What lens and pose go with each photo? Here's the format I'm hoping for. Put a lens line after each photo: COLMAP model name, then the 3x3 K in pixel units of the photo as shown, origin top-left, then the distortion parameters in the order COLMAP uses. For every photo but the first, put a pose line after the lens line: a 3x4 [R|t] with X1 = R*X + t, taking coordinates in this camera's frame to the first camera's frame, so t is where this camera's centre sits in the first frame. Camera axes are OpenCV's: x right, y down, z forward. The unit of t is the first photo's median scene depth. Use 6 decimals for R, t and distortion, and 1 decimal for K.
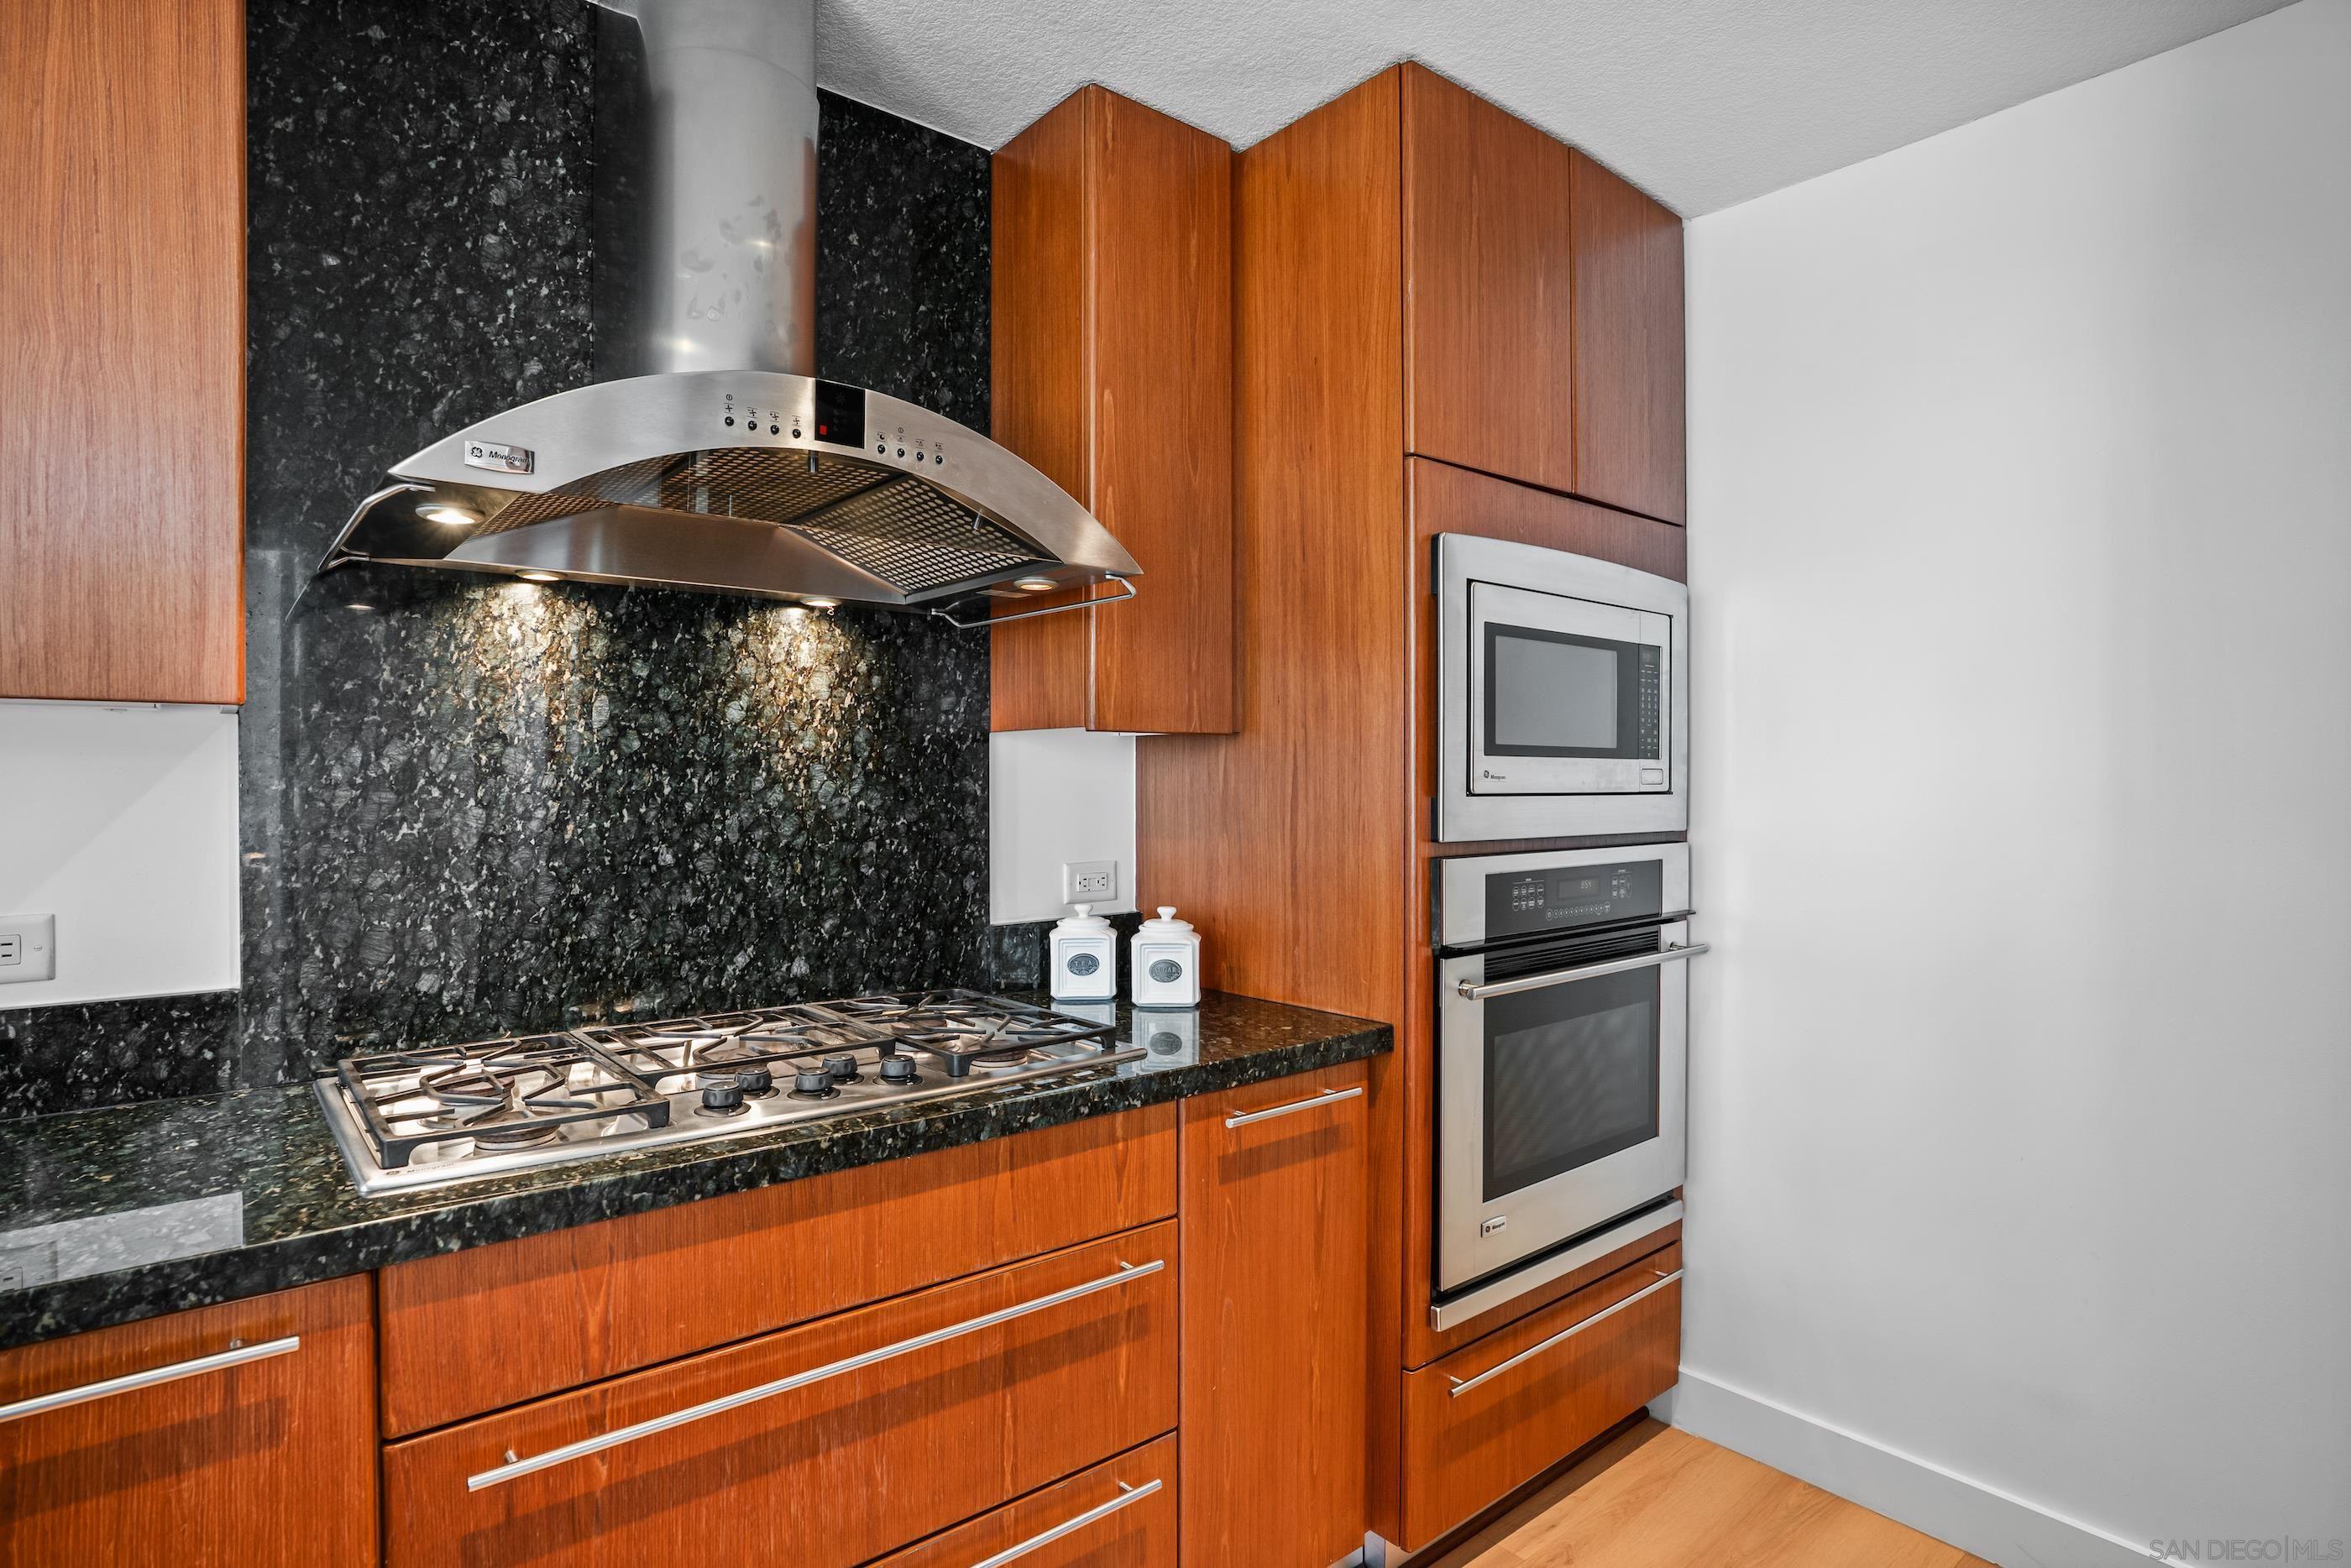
lens RADIAL K [[1249.2, 0, 1175.5], [0, 1249.2, 784.0], [0, 0, 1]] dist [-0.056389, 0.034198]
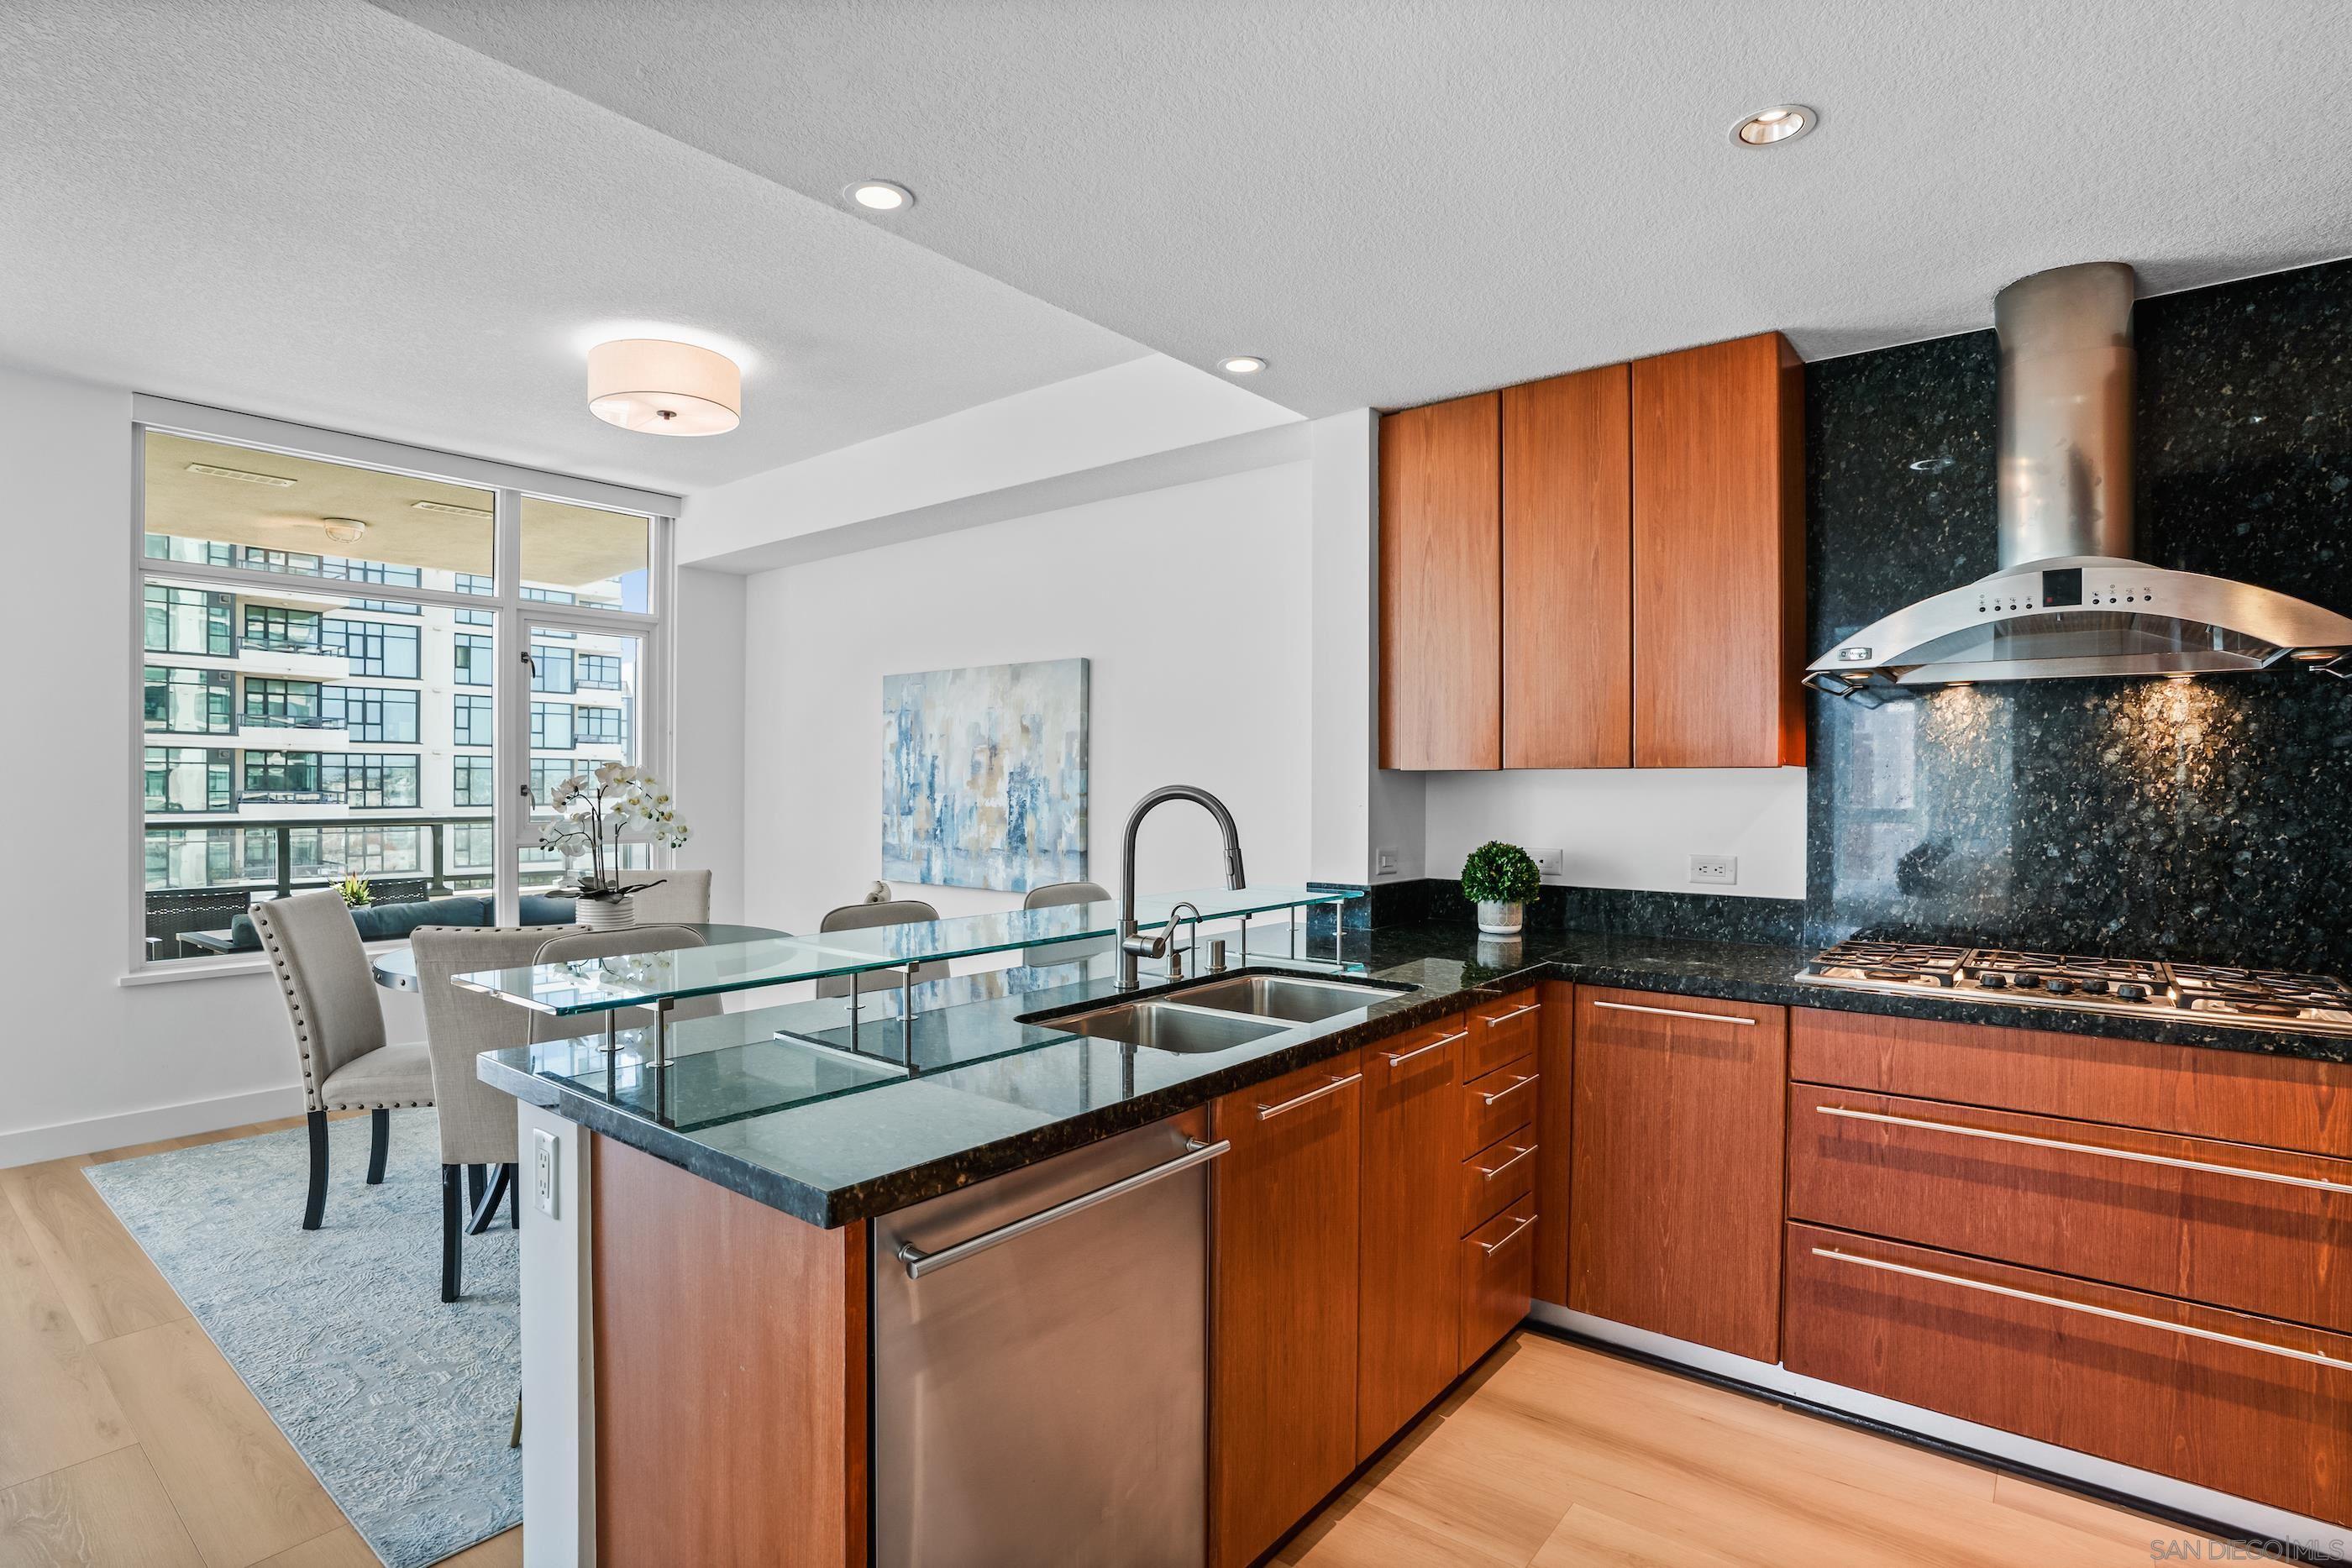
lens RADIAL K [[1170.5, 0, 1176.0], [0, 1170.5, 784.0], [0, 0, 1]] dist [-0.051807, 0.022214]
pose [[0.213561, 0.003418, -0.976924, 0.715995], [-0.005869, 0.999980, 0.002215, -0.021182], [0.976912, 0.005260, 0.213577, -0.363750]]
